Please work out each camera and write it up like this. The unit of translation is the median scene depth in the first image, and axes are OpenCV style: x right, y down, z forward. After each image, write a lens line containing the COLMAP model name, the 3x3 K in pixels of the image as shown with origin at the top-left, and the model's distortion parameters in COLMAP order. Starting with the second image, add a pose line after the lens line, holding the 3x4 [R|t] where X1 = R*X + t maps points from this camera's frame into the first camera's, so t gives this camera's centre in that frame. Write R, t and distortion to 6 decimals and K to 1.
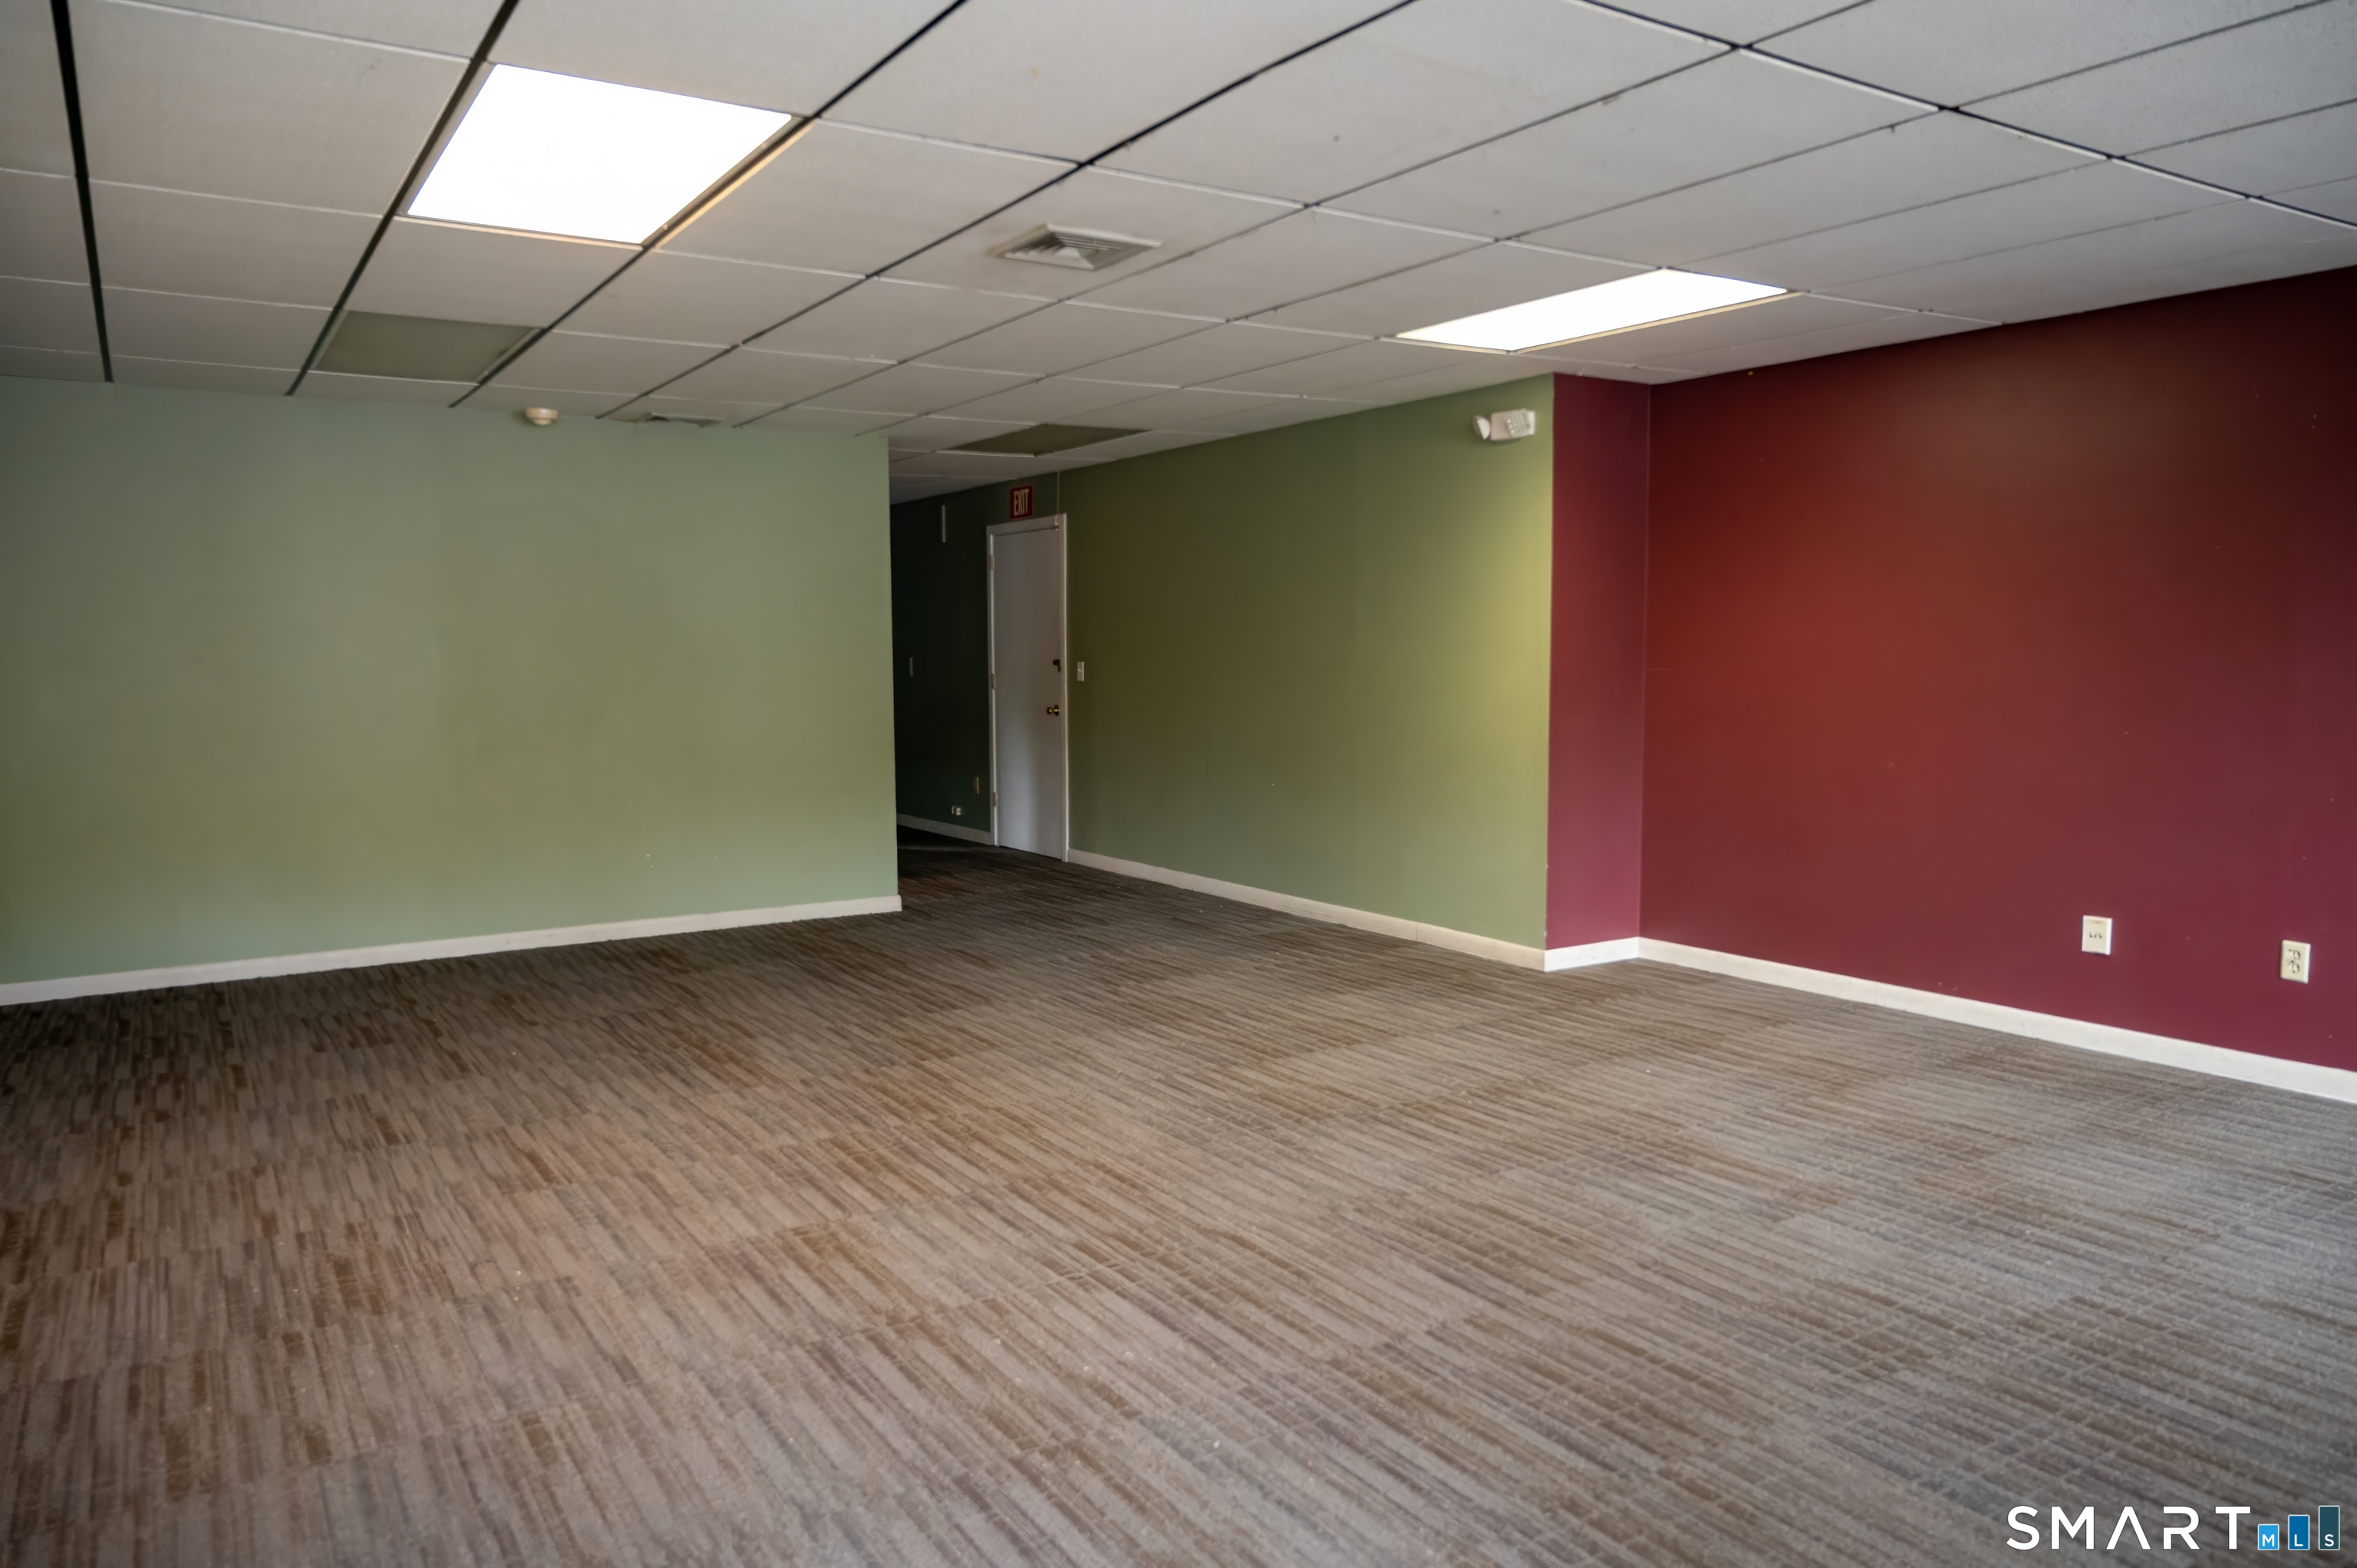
lens RADIAL K [[1593.7, 0, 1190.0], [0, 1593.7, 784.0], [0, 0, 1]] dist [-0.003333, -0.002709]
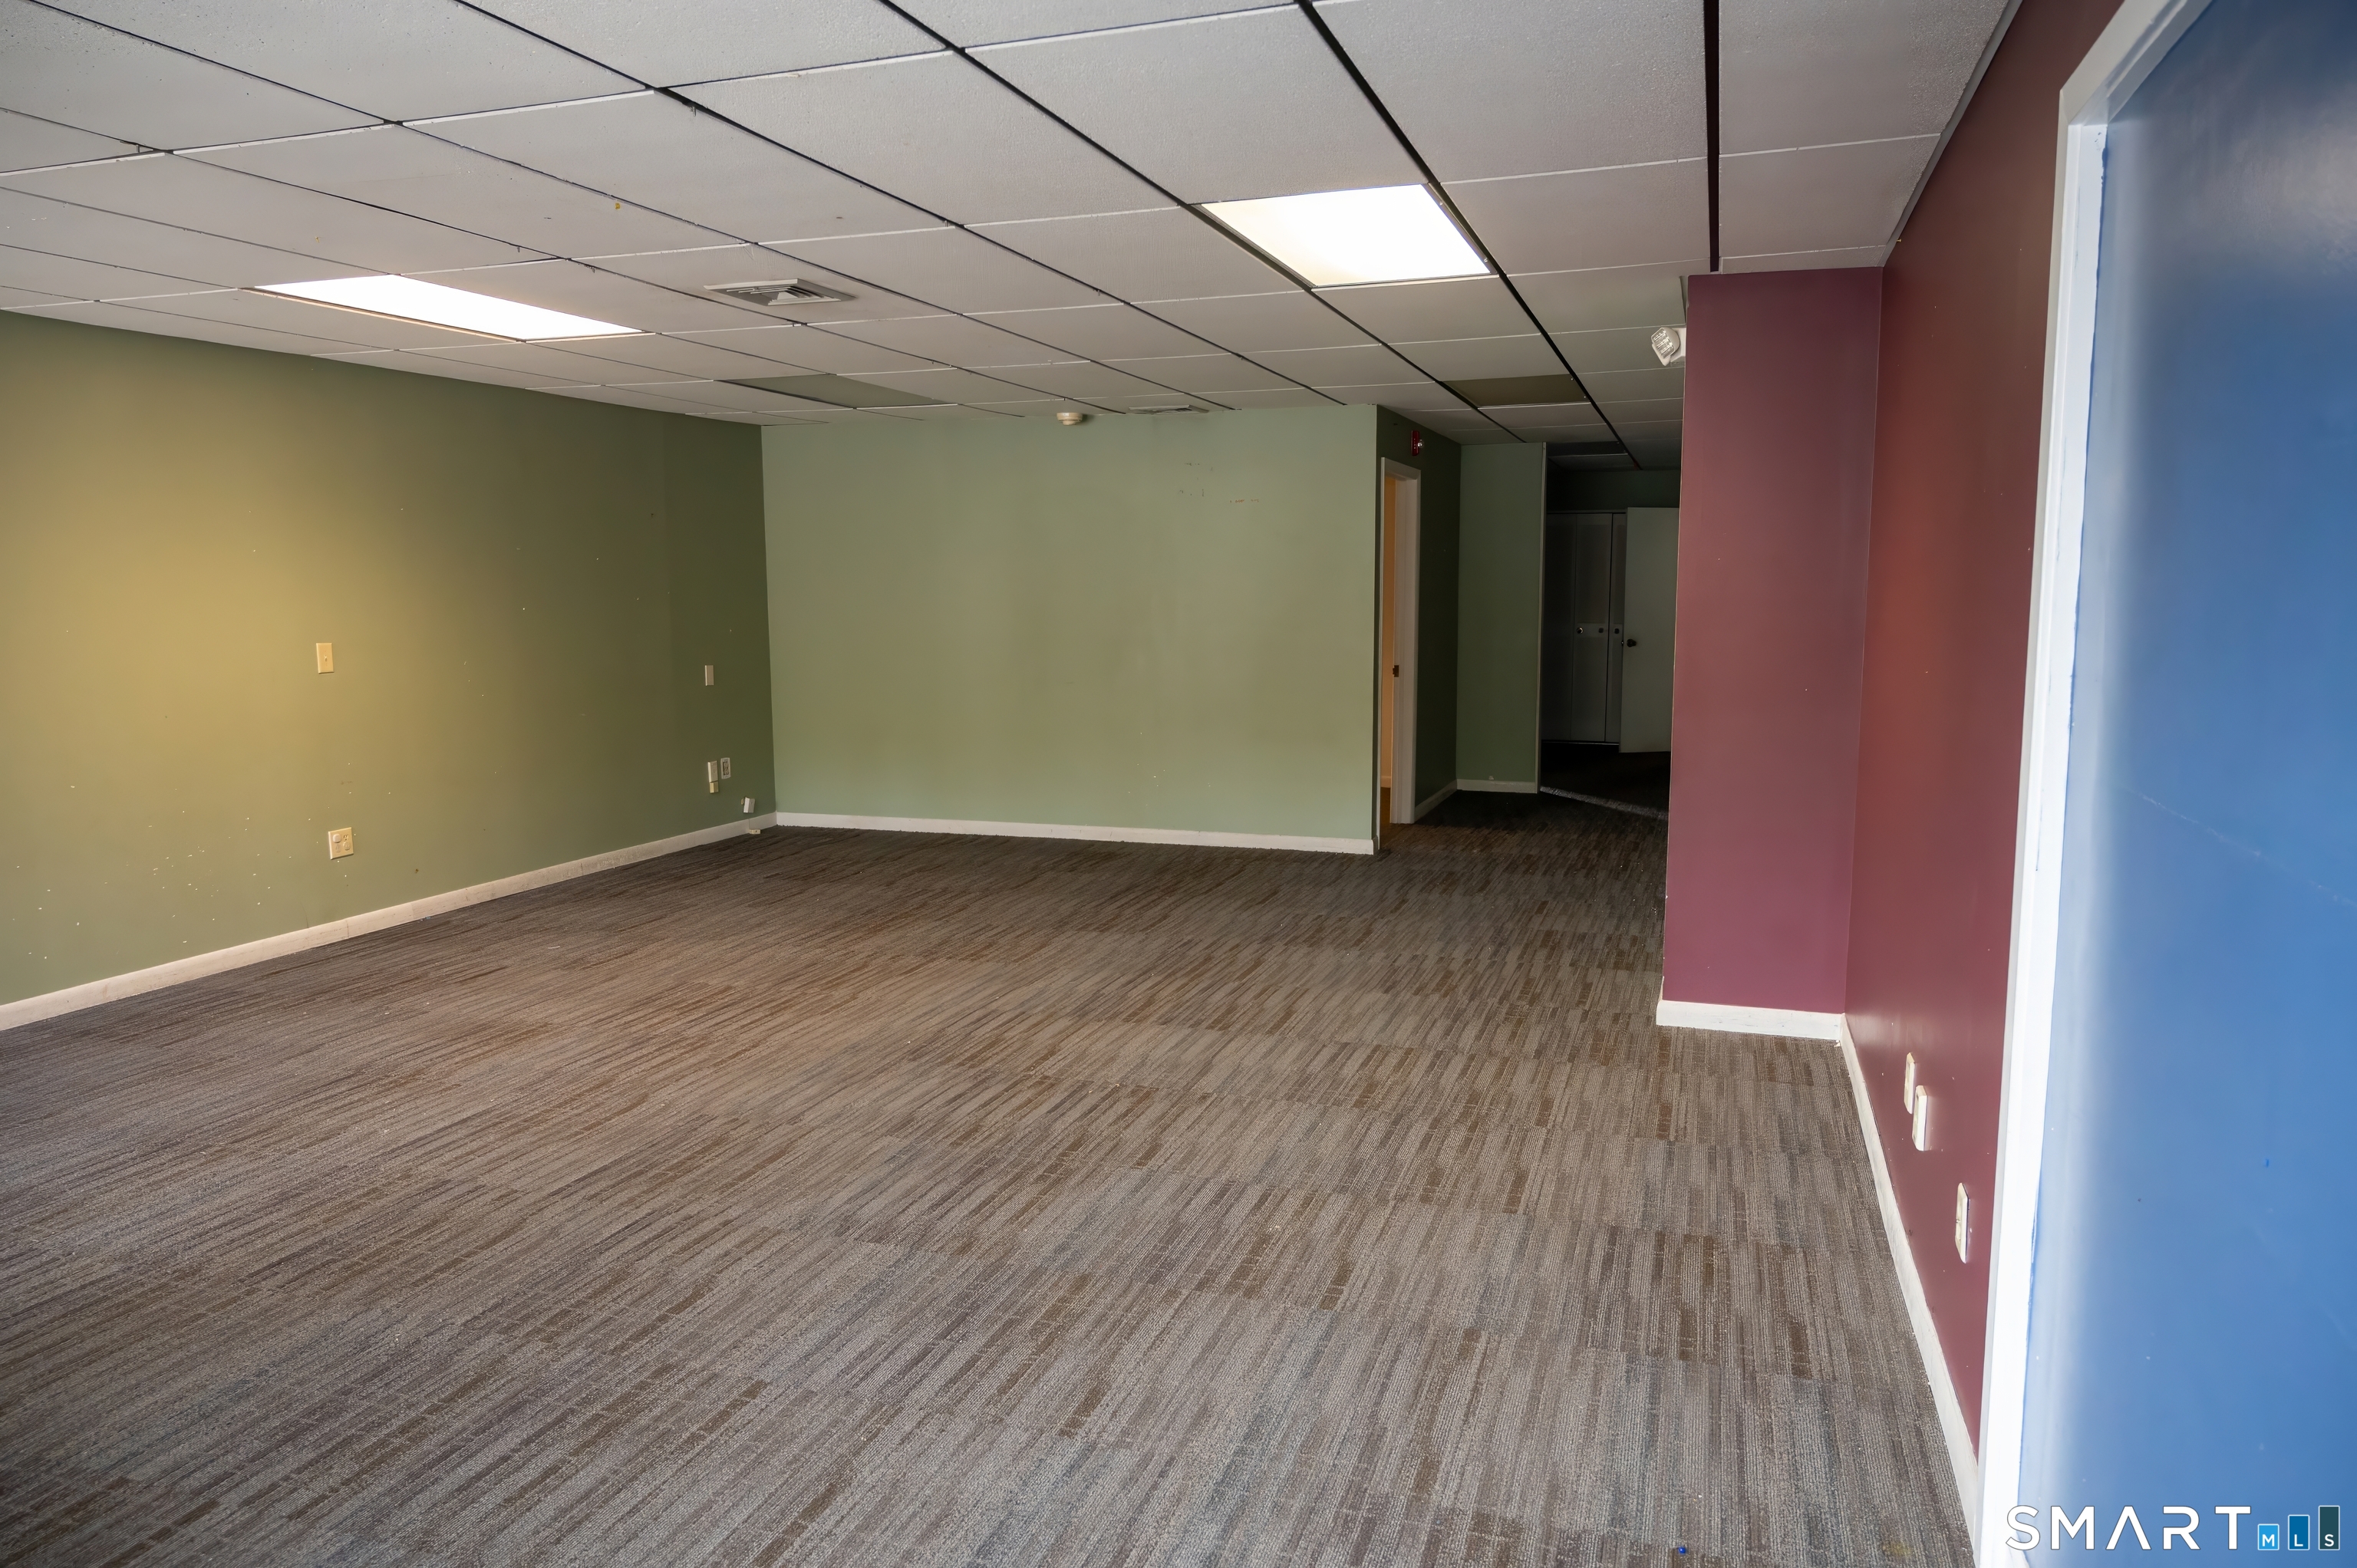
lens RADIAL K [[1593.7, 0, 1180.9], [0, 1593.7, 784.5], [0, 0, 1]] dist [-0.003333, -0.002709]
pose [[0.624042, 0.103315, -0.774530, 0.846979], [-0.067700, 0.994642, 0.078130, -0.060976], [0.778452, 0.003679, 0.627693, 0.383192]]
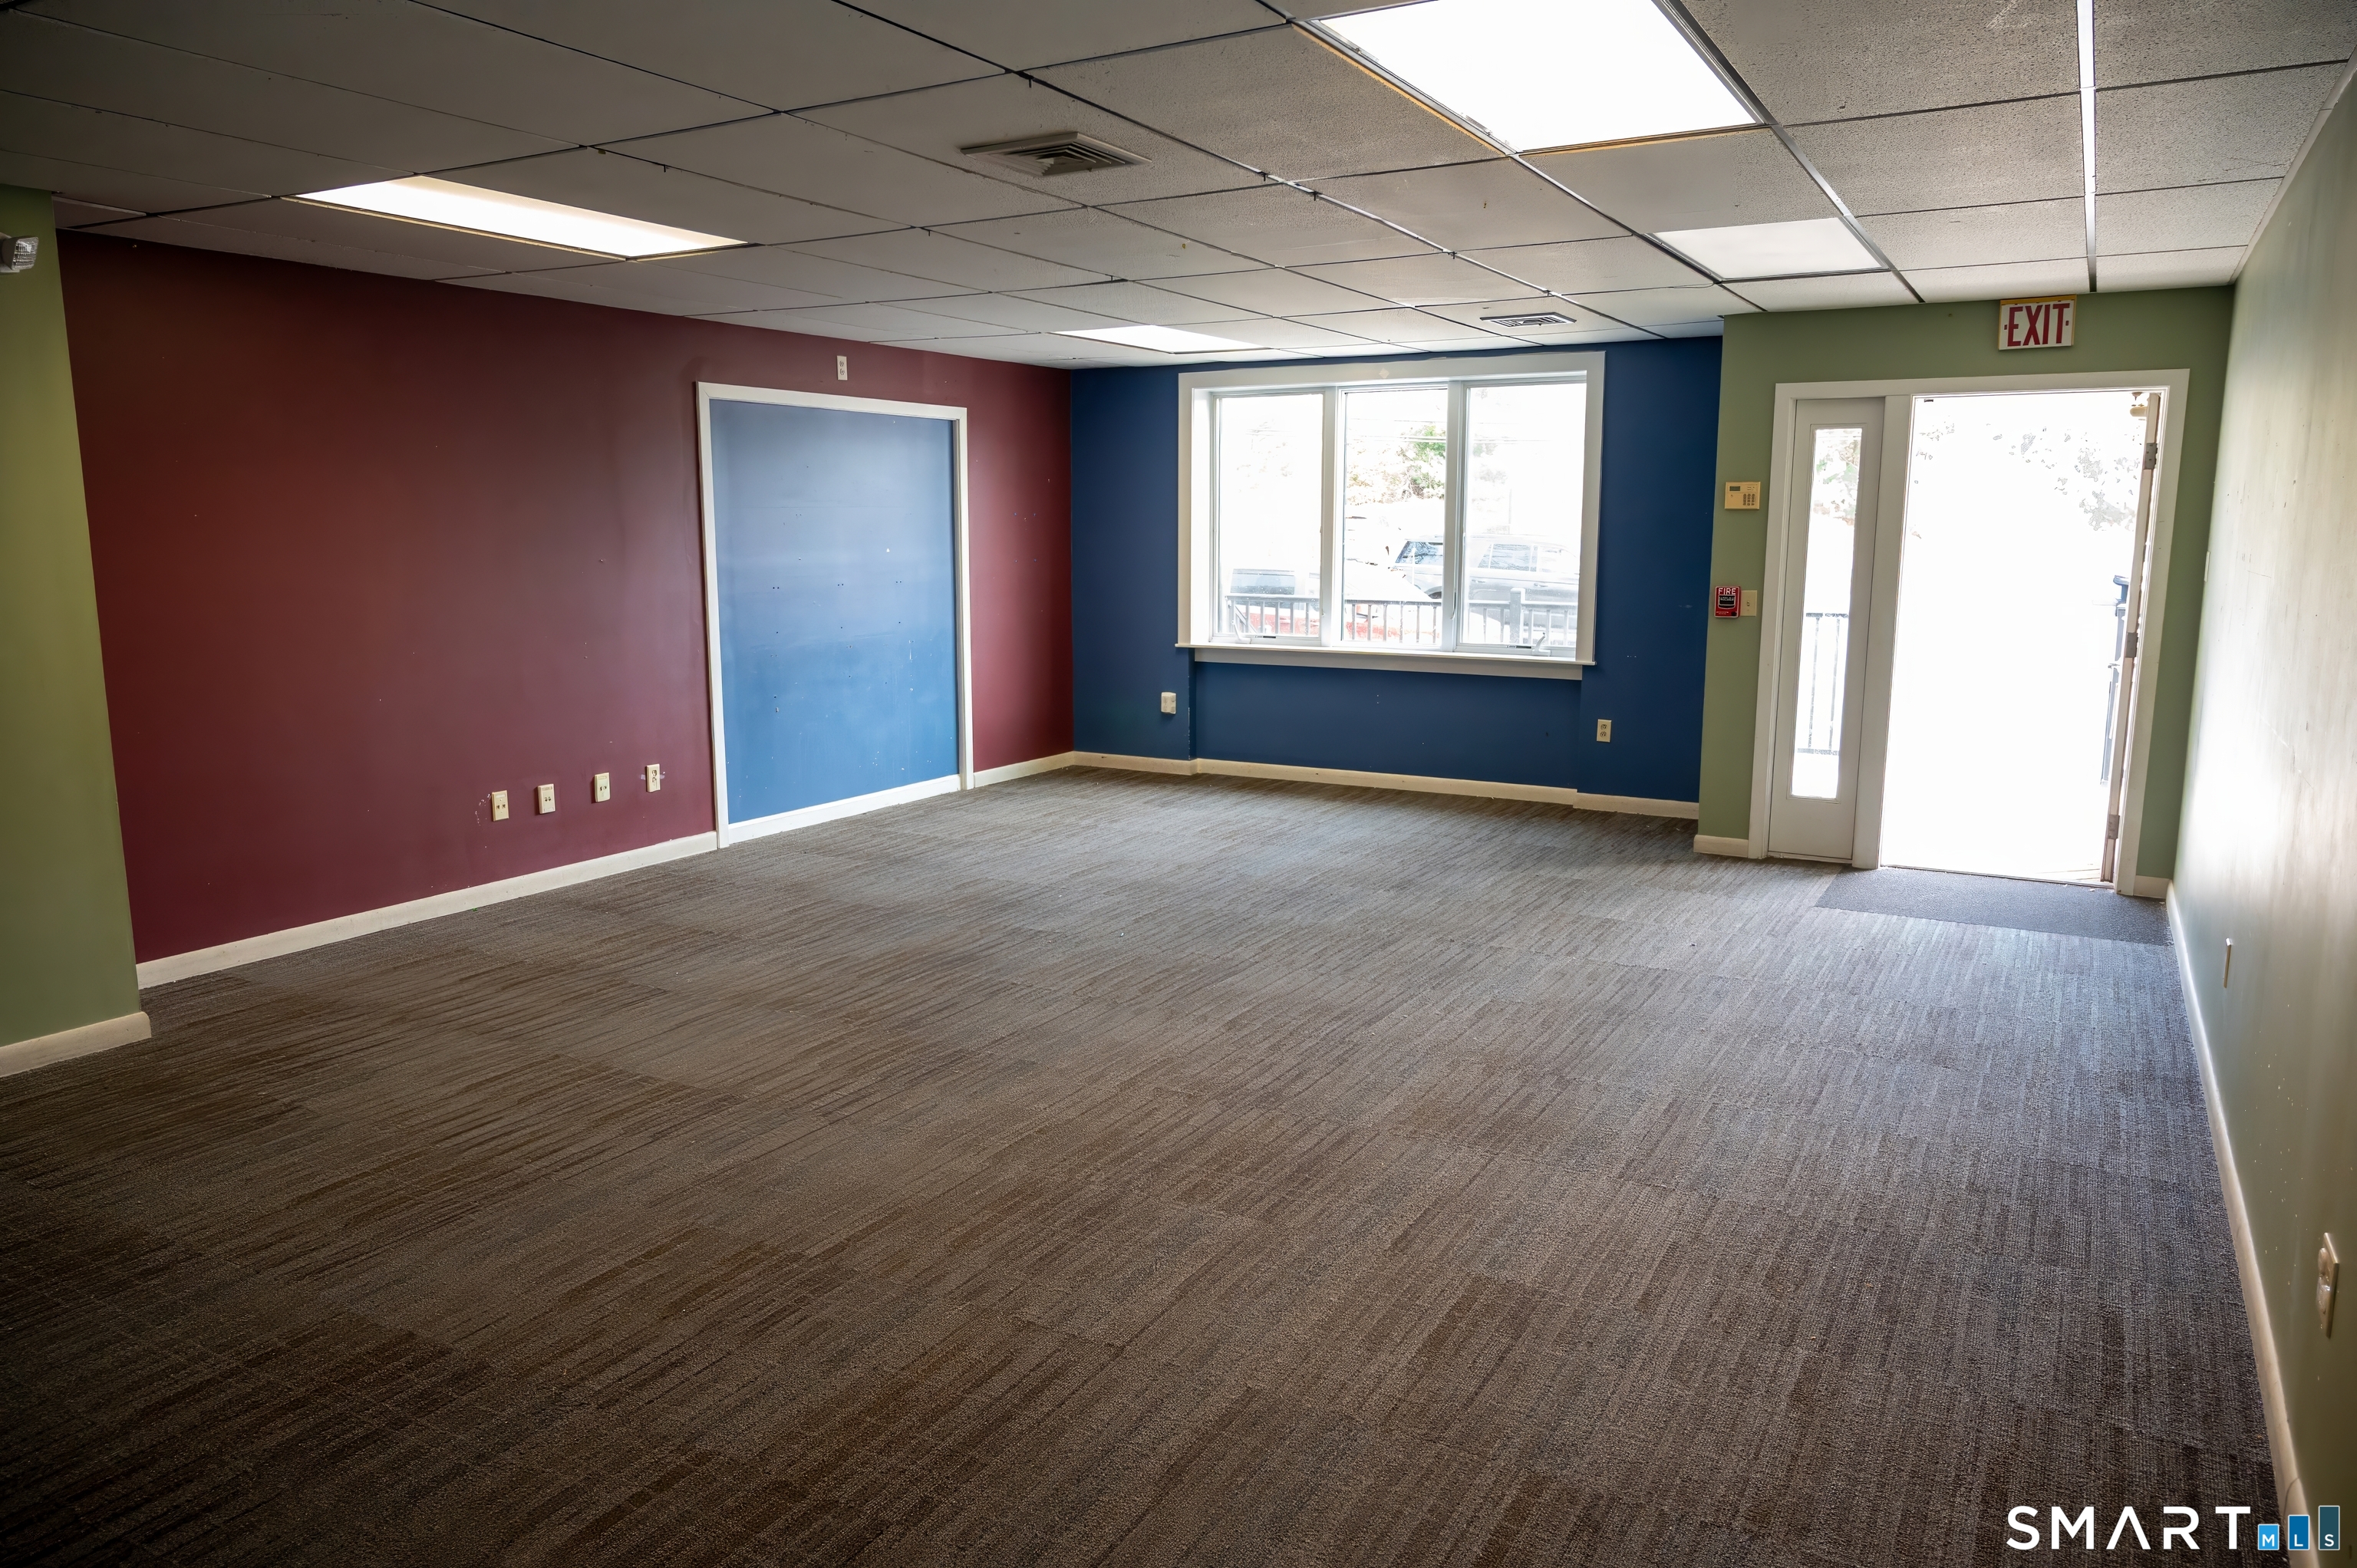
lens RADIAL K [[1593.7, 0, 1174.6], [0, 1593.7, 796.0], [0, 0, 1]] dist [-0.003333, -0.002709]
pose [[-0.469143, -0.137941, 0.872282, -0.754006], [0.080006, 0.977025, 0.197535, -0.116129], [-0.879490, 0.162461, -0.447329, 1.113451]]
